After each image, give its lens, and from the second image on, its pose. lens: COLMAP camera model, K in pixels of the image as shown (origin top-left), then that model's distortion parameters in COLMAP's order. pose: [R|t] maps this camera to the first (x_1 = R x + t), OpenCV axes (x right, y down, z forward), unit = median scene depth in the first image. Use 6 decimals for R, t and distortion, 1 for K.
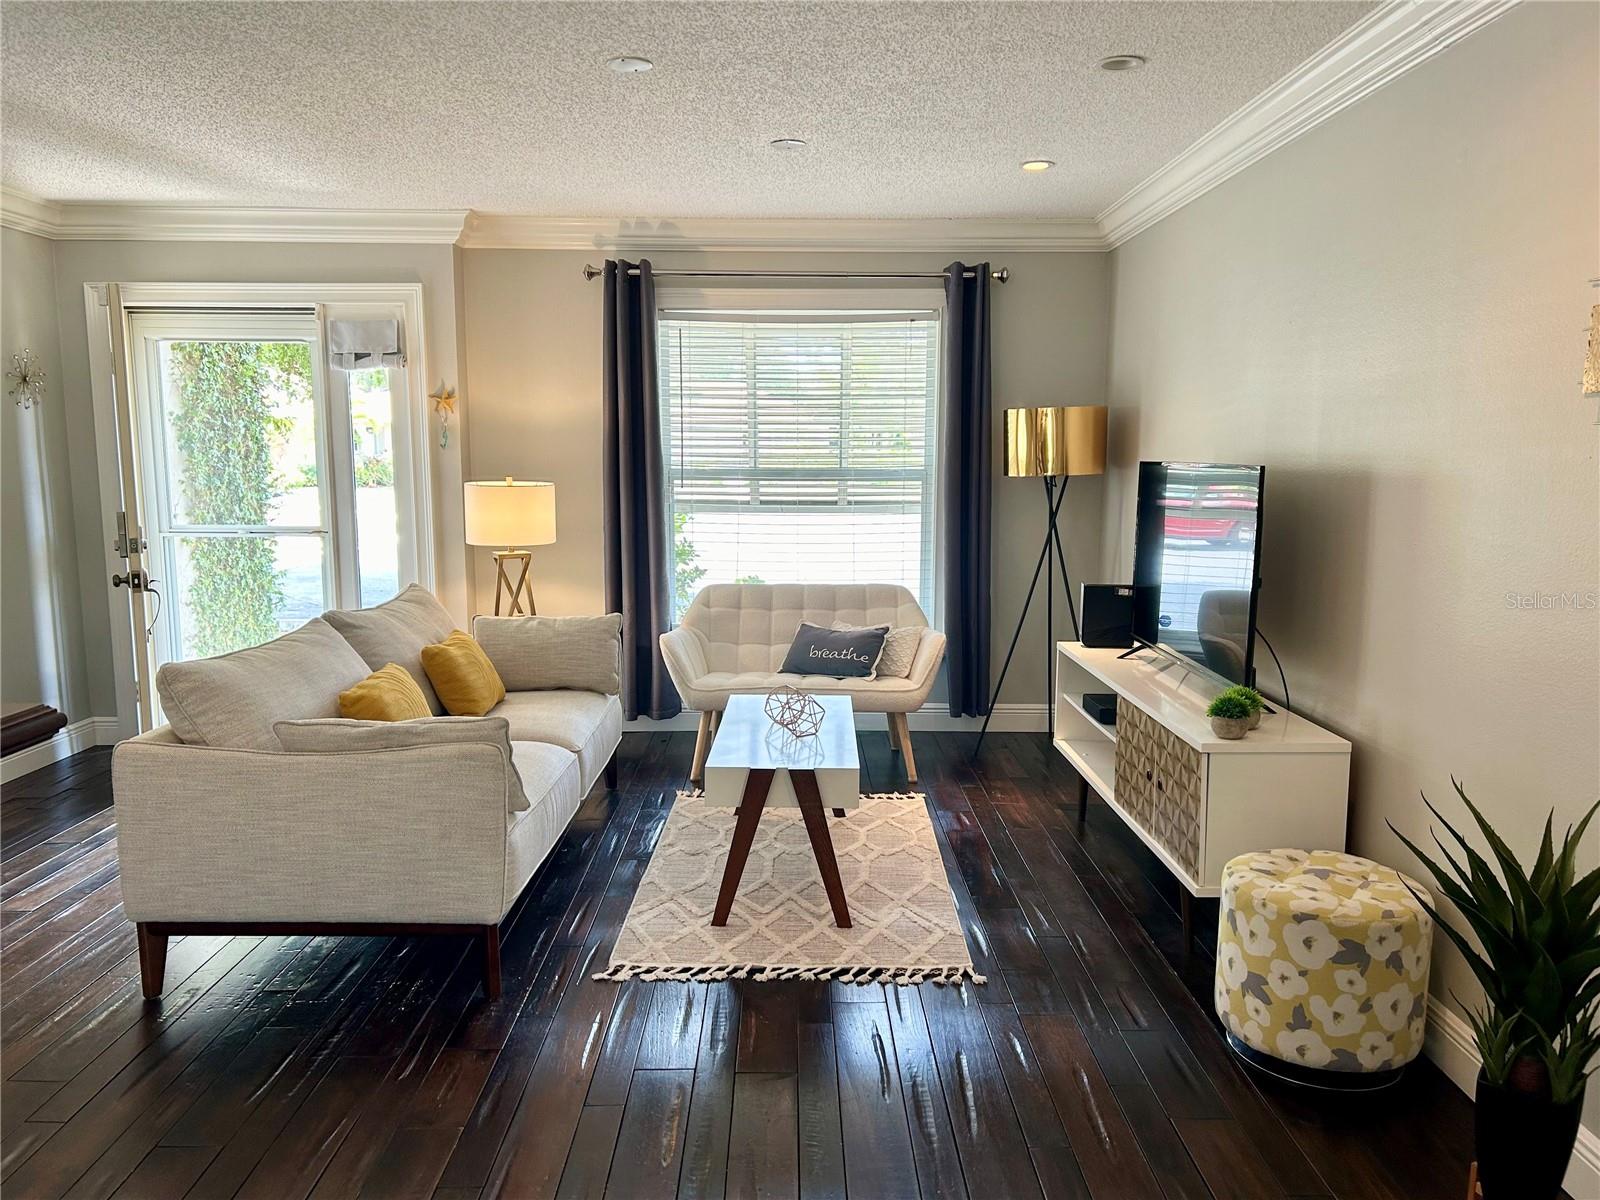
lens RADIAL K [[1215.1, 0, 800.0], [0, 1215.1, 598.2], [0, 0, 1]] dist [0.059640, -0.079601]
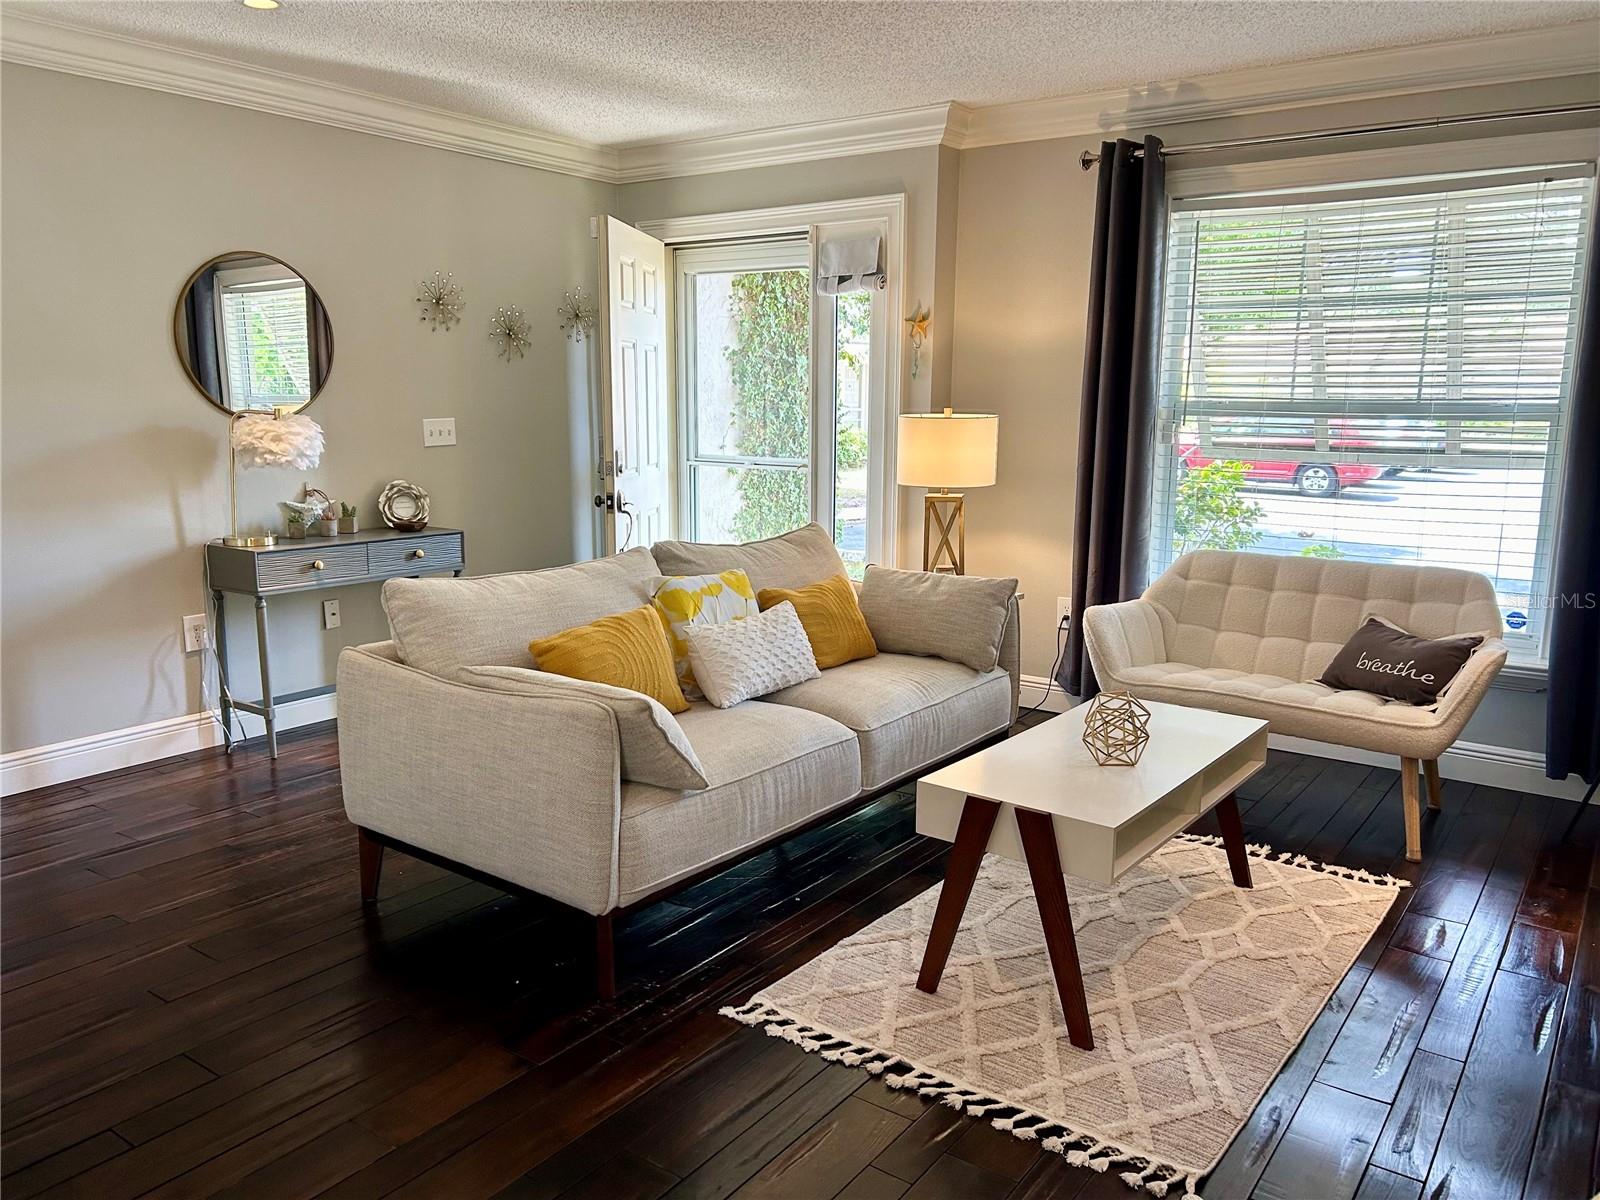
lens RADIAL K [[1215.1, 0, 800.0], [0, 1215.1, 598.2], [0, 0, 1]] dist [0.059640, -0.079601]
pose [[0.804597, 0.102207, -0.584960, 0.187776], [-0.080811, 0.994758, 0.062655, -0.009754], [0.588297, -0.003141, 0.808639, 0.221568]]
